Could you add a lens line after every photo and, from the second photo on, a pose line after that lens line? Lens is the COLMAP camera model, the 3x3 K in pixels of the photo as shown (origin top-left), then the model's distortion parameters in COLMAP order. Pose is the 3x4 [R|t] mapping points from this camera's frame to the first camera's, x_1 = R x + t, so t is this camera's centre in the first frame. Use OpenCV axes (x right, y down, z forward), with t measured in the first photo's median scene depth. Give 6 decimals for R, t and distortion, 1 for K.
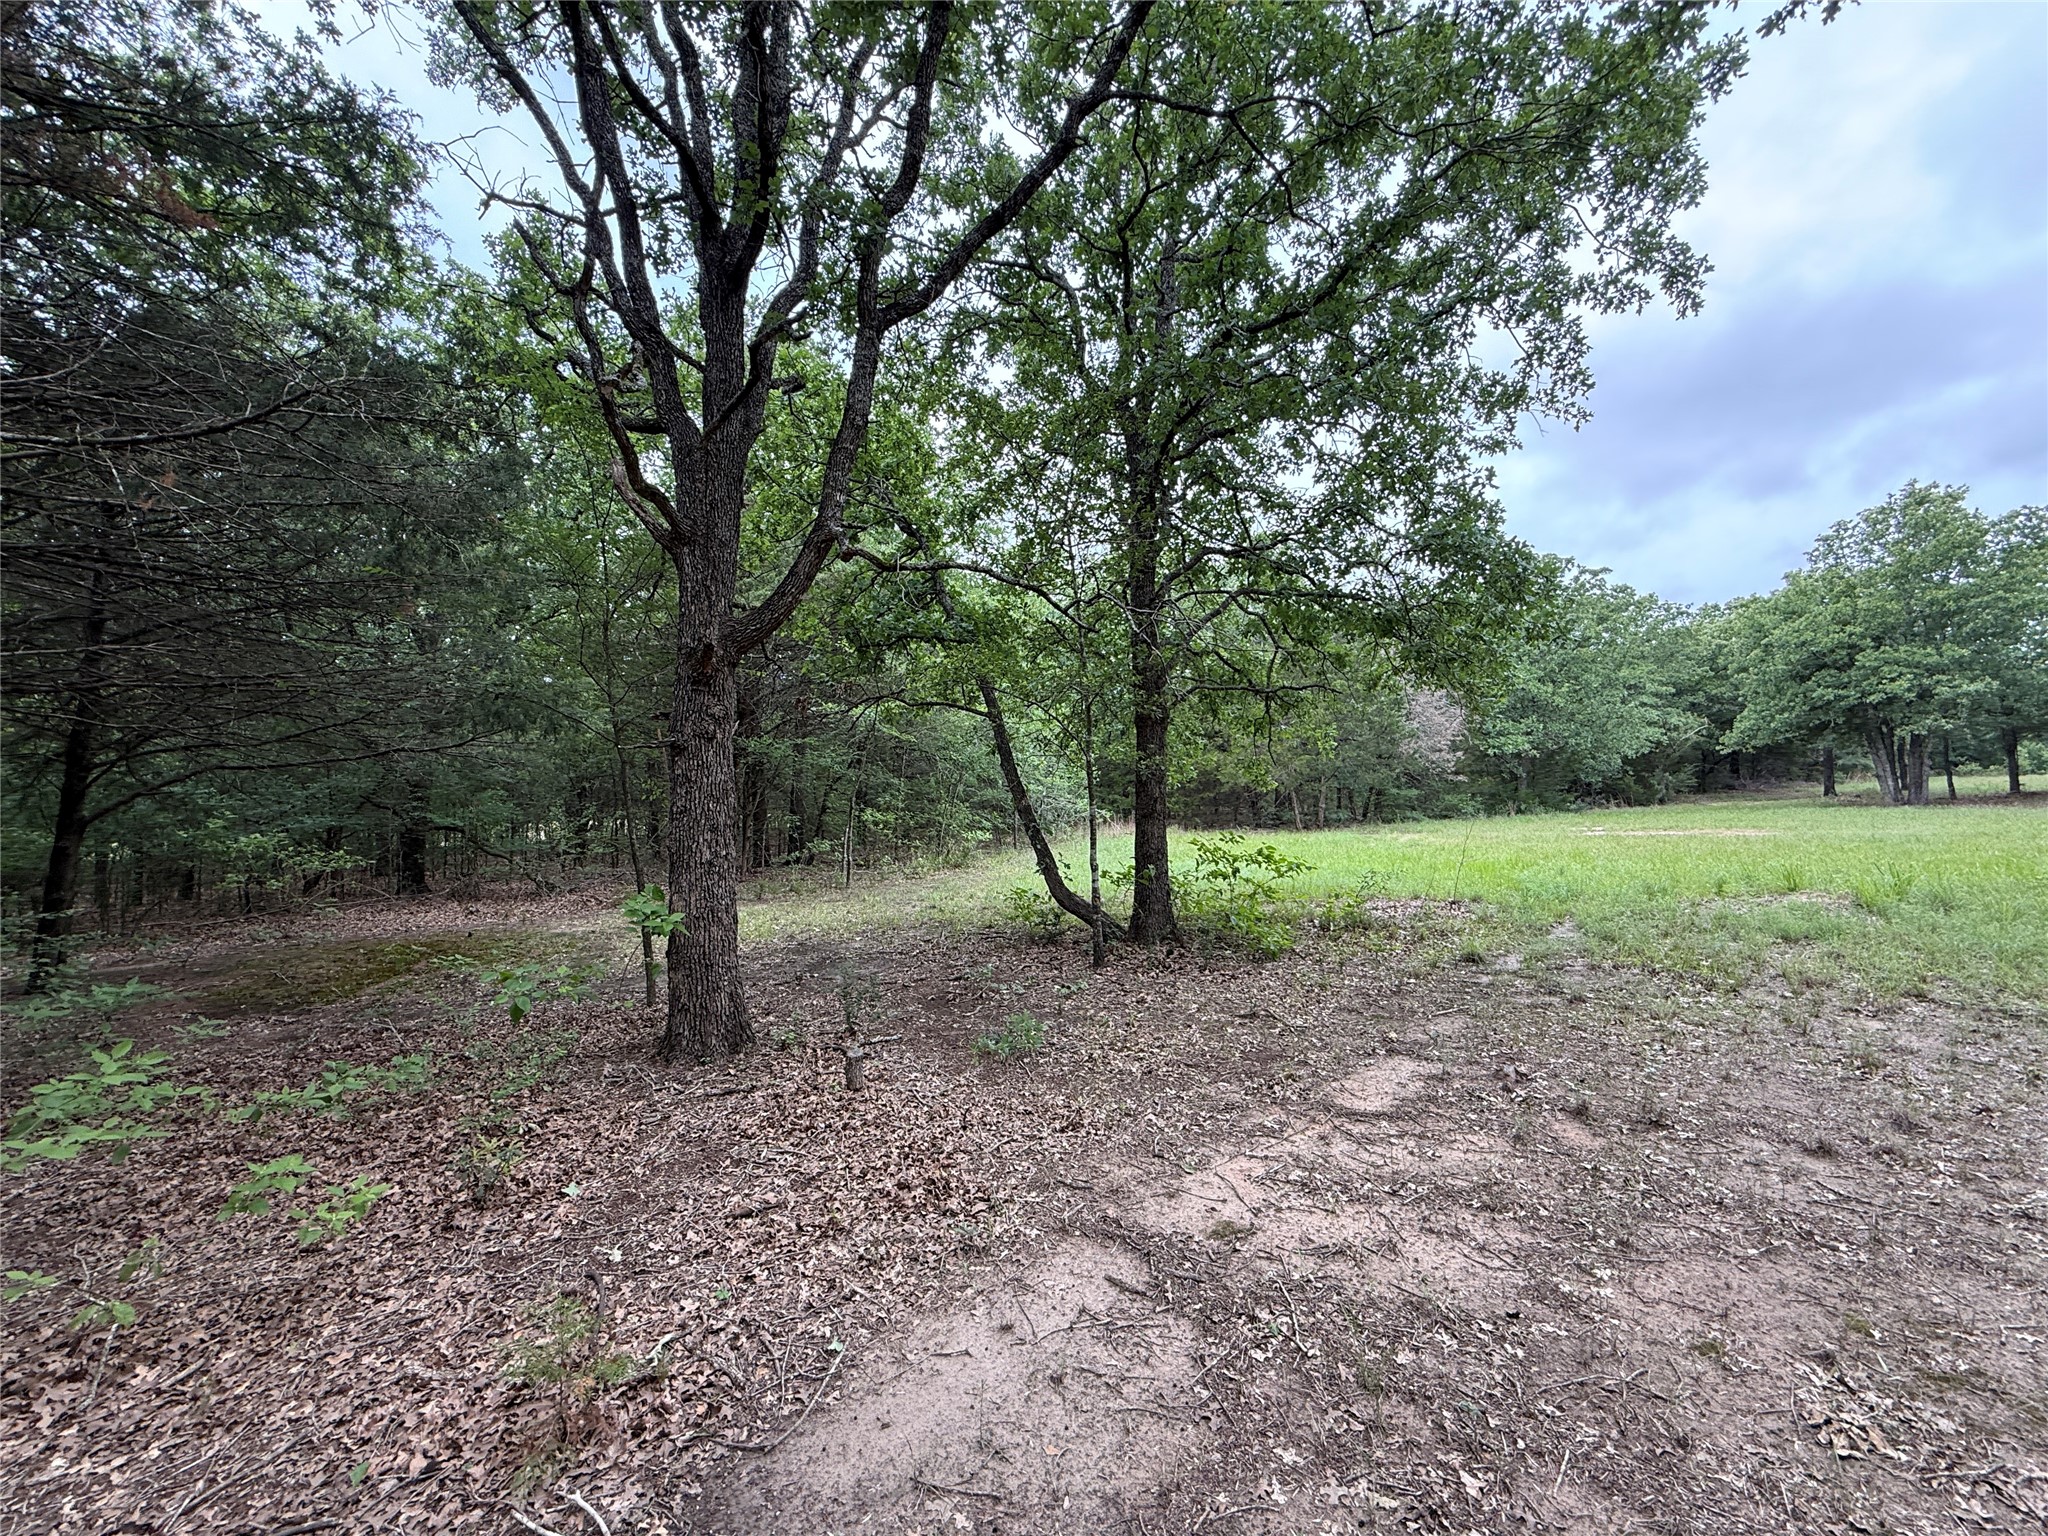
lens RADIAL K [[808.3, 0, 1015.4], [0, 808.3, 761.3], [0, 0, 1]] dist [-0.002630, 0.000510]
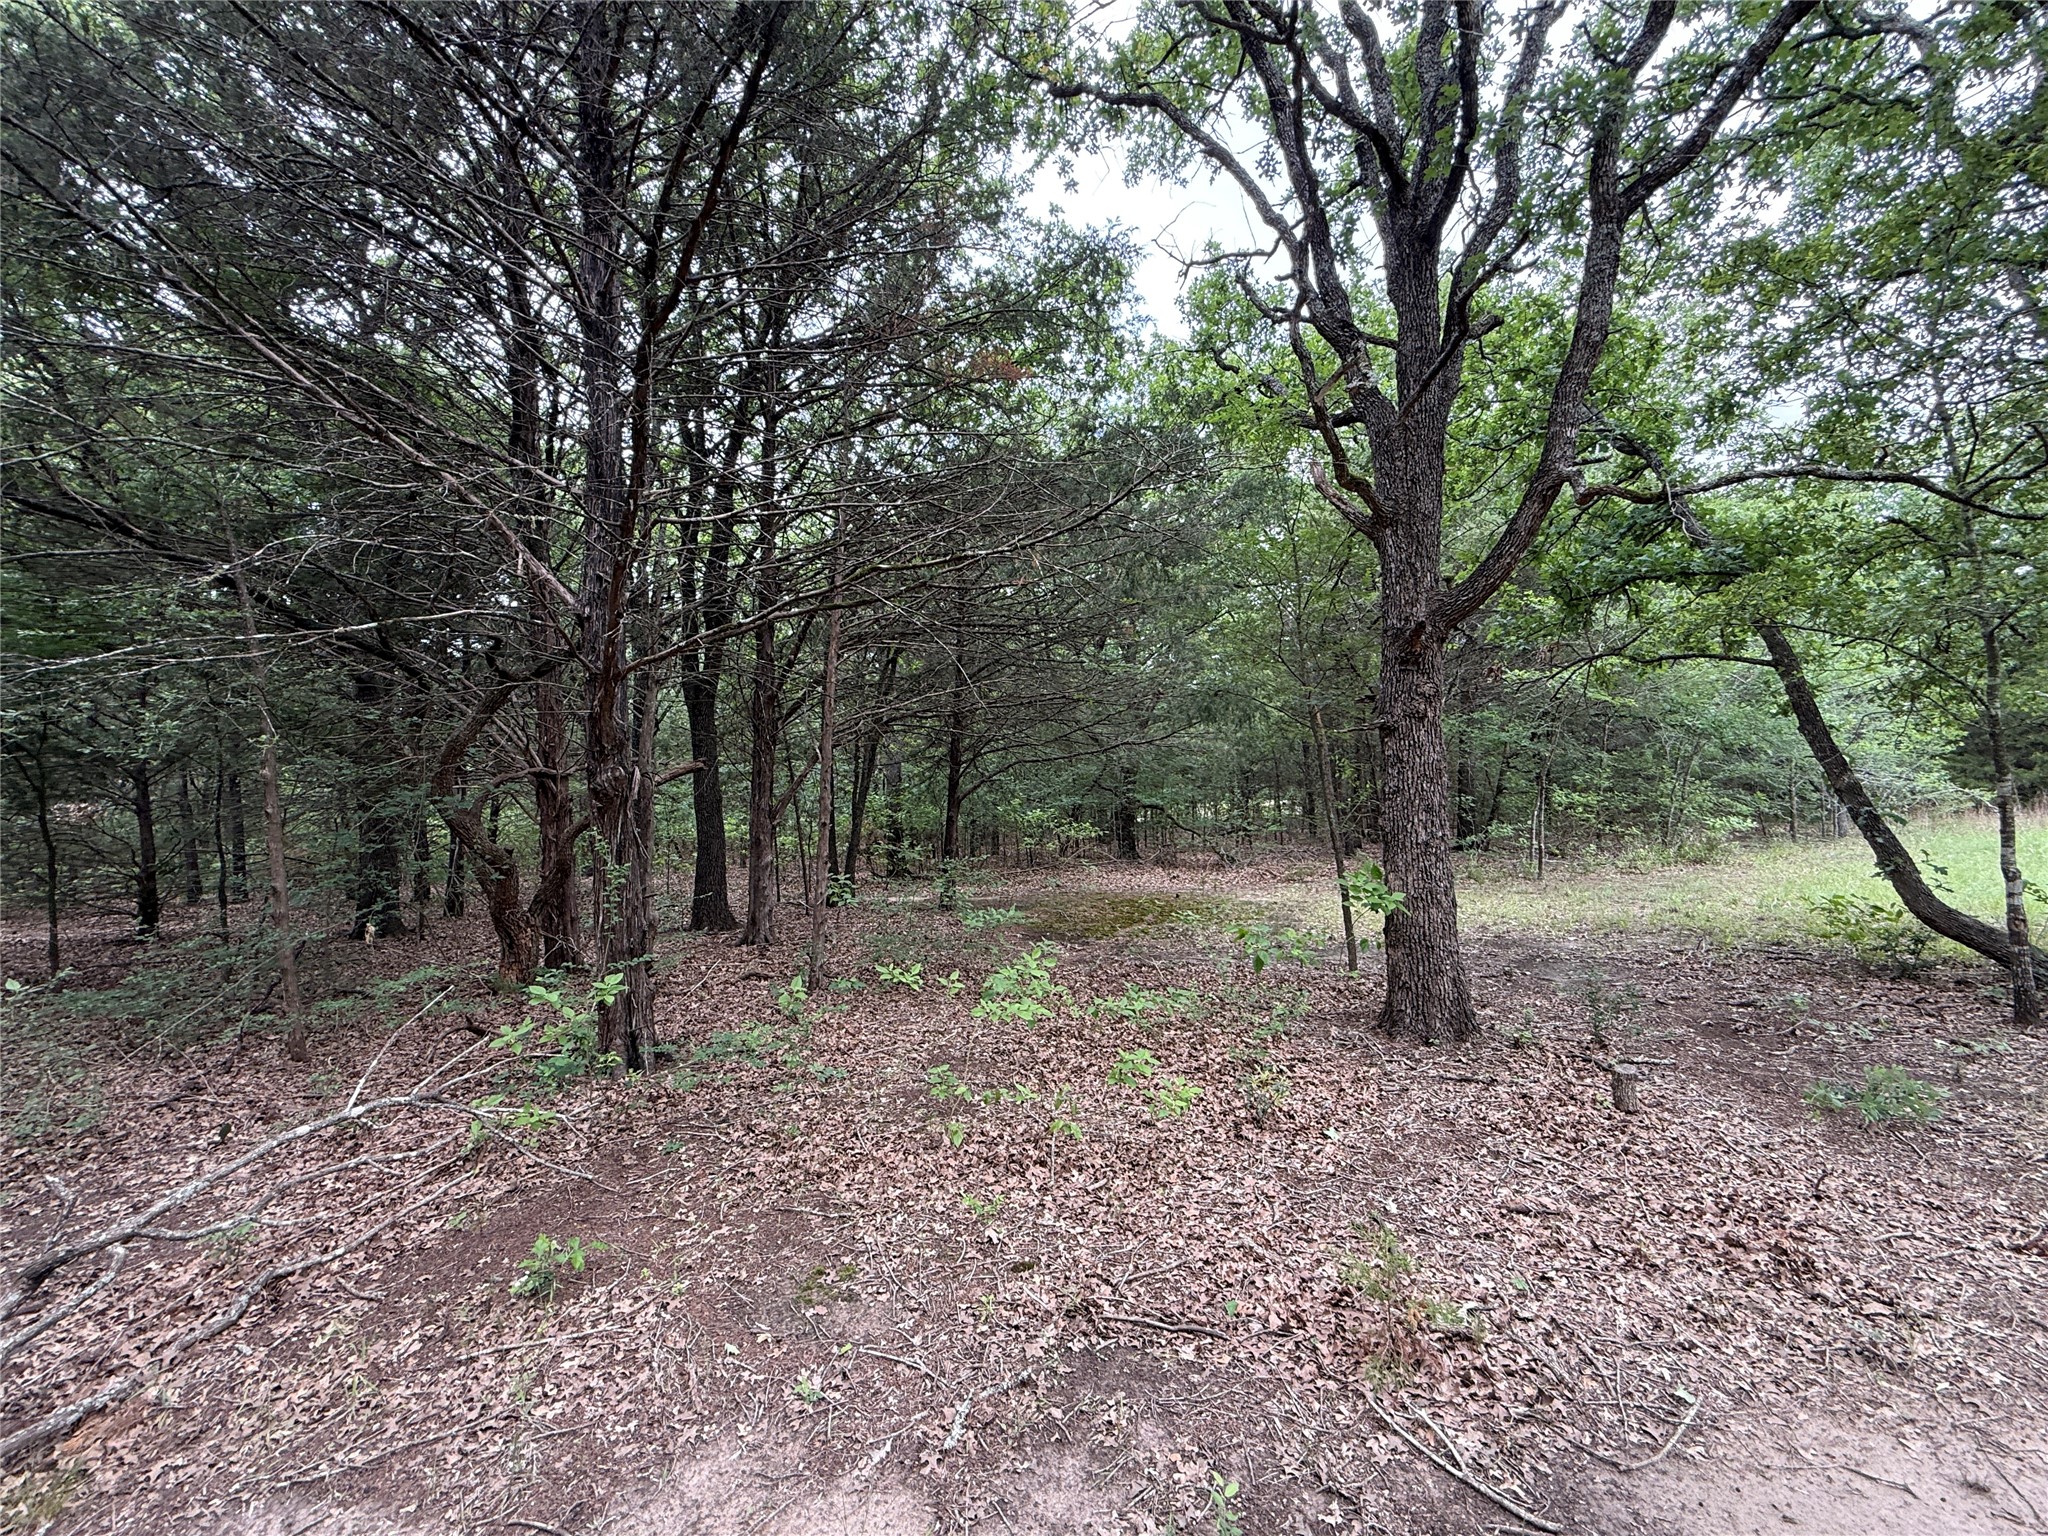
lens RADIAL K [[808.3, 0, 1012.9], [0, 808.3, 762.4], [0, 0, 1]] dist [-0.002630, 0.000510]
pose [[0.732732, -0.027037, -0.679980, -0.059723], [0.043722, 0.999016, 0.007392, -0.002277], [0.679111, -0.035146, 0.733193, -0.050502]]
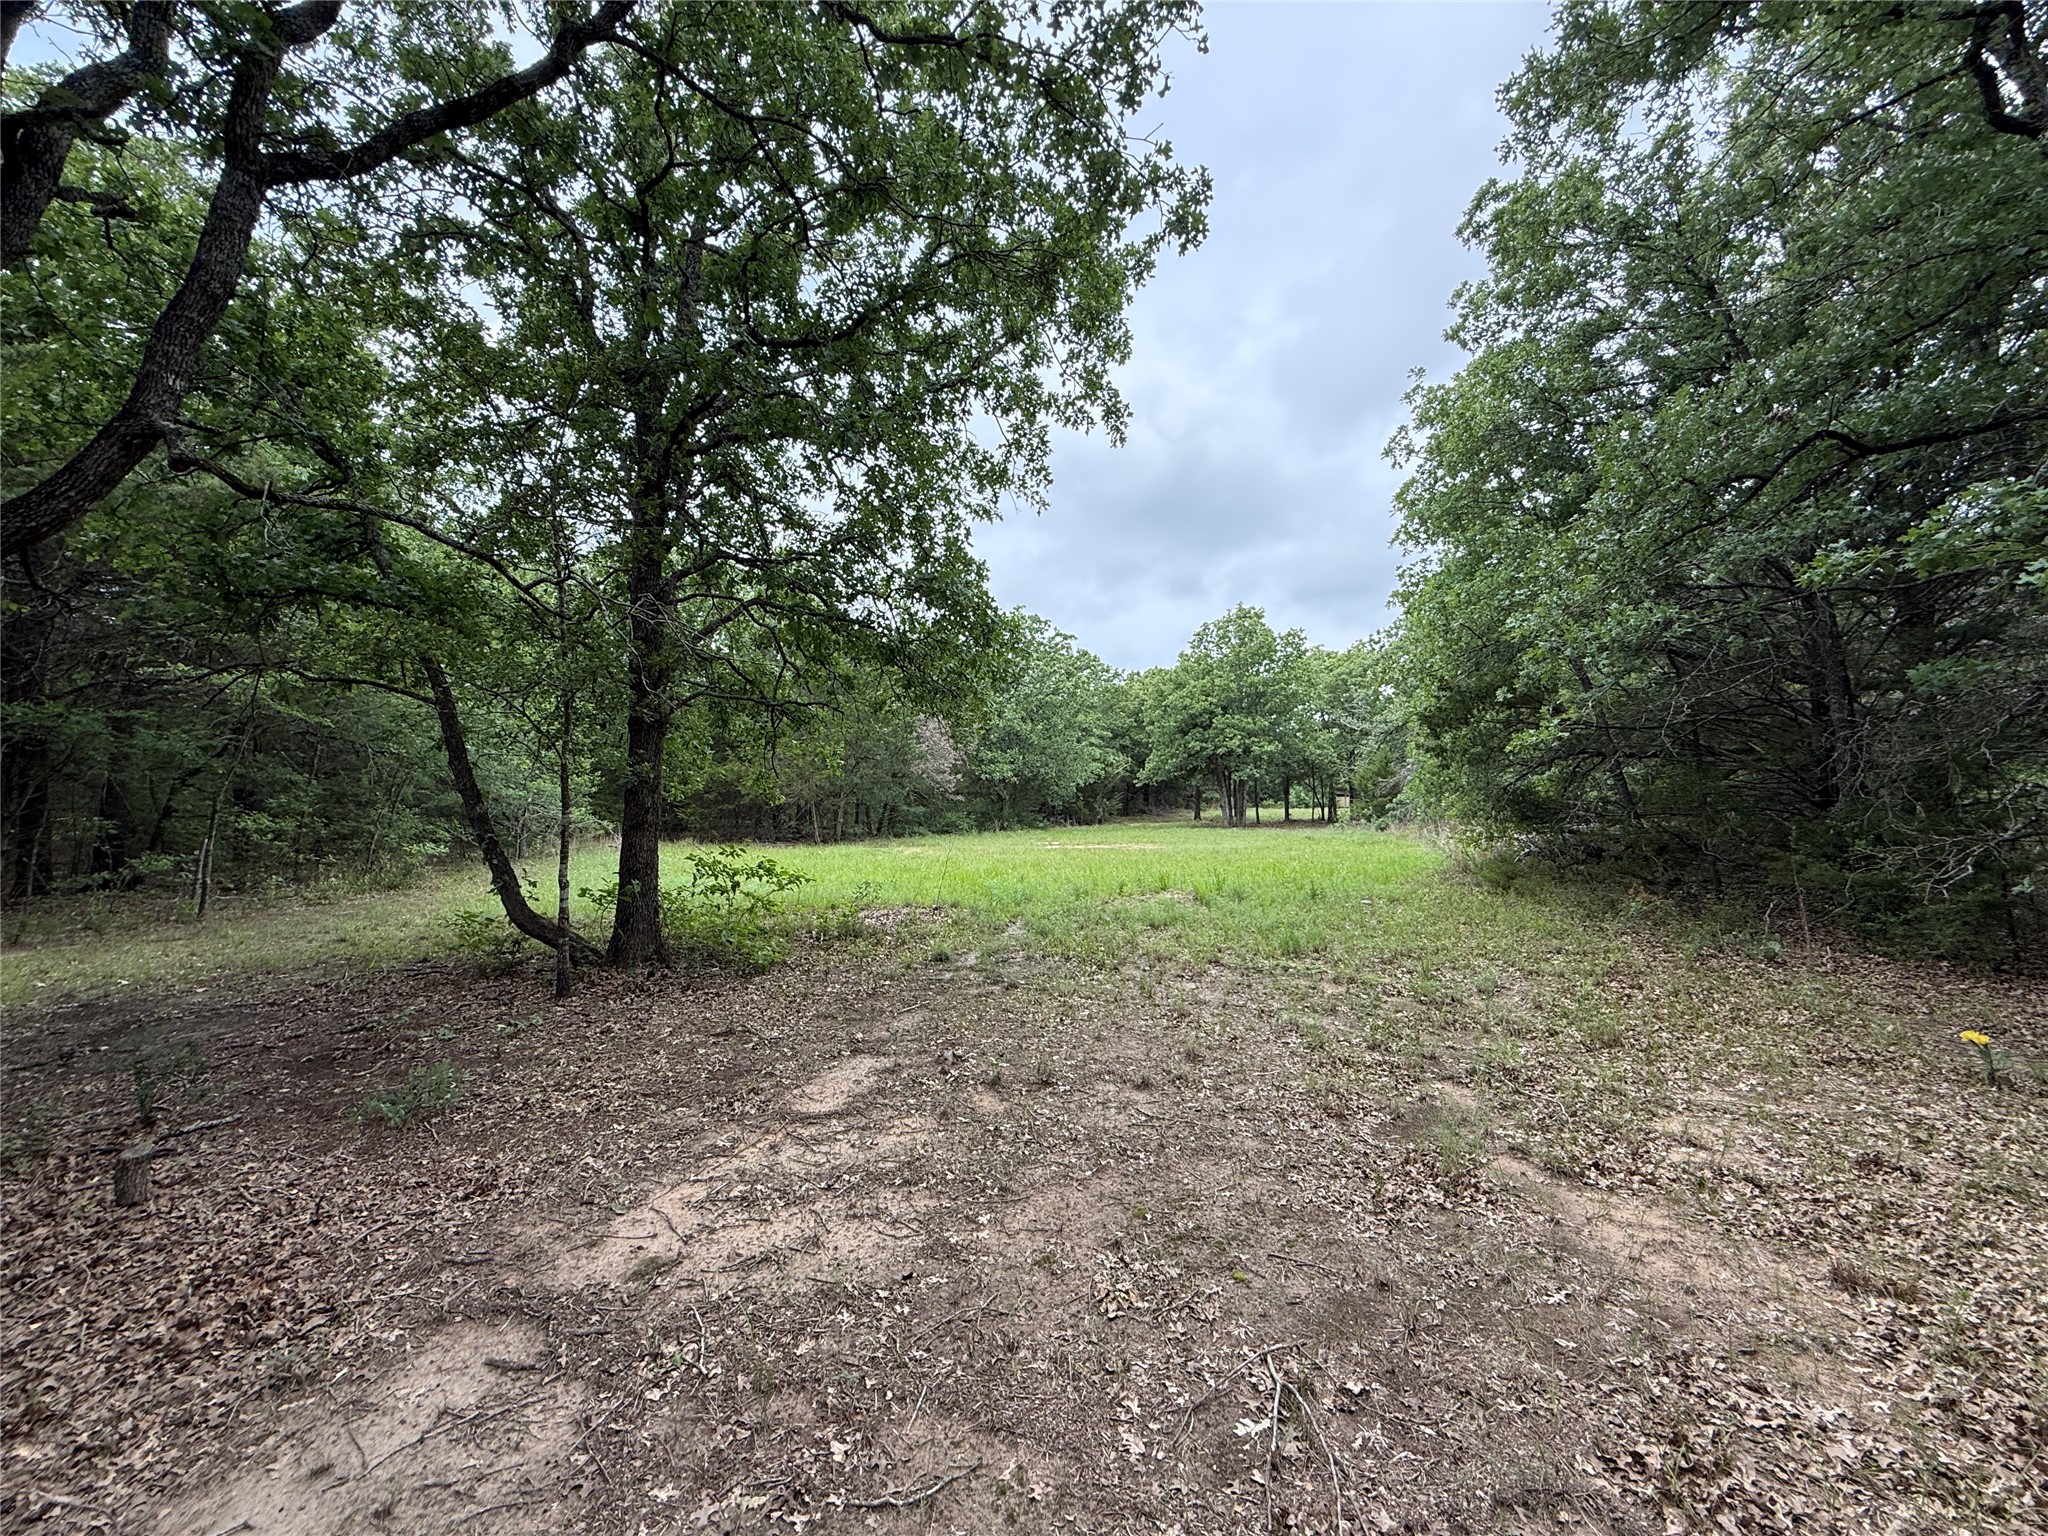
lens RADIAL K [[808.3, 0, 1012.9], [0, 808.3, 761.0], [0, 0, 1]] dist [-0.002630, 0.000510]
pose [[0.847242, 0.057060, 0.528133, 0.046090], [-0.048075, 0.998371, -0.030741, -0.000324], [-0.529027, 0.000655, 0.848605, -0.012523]]
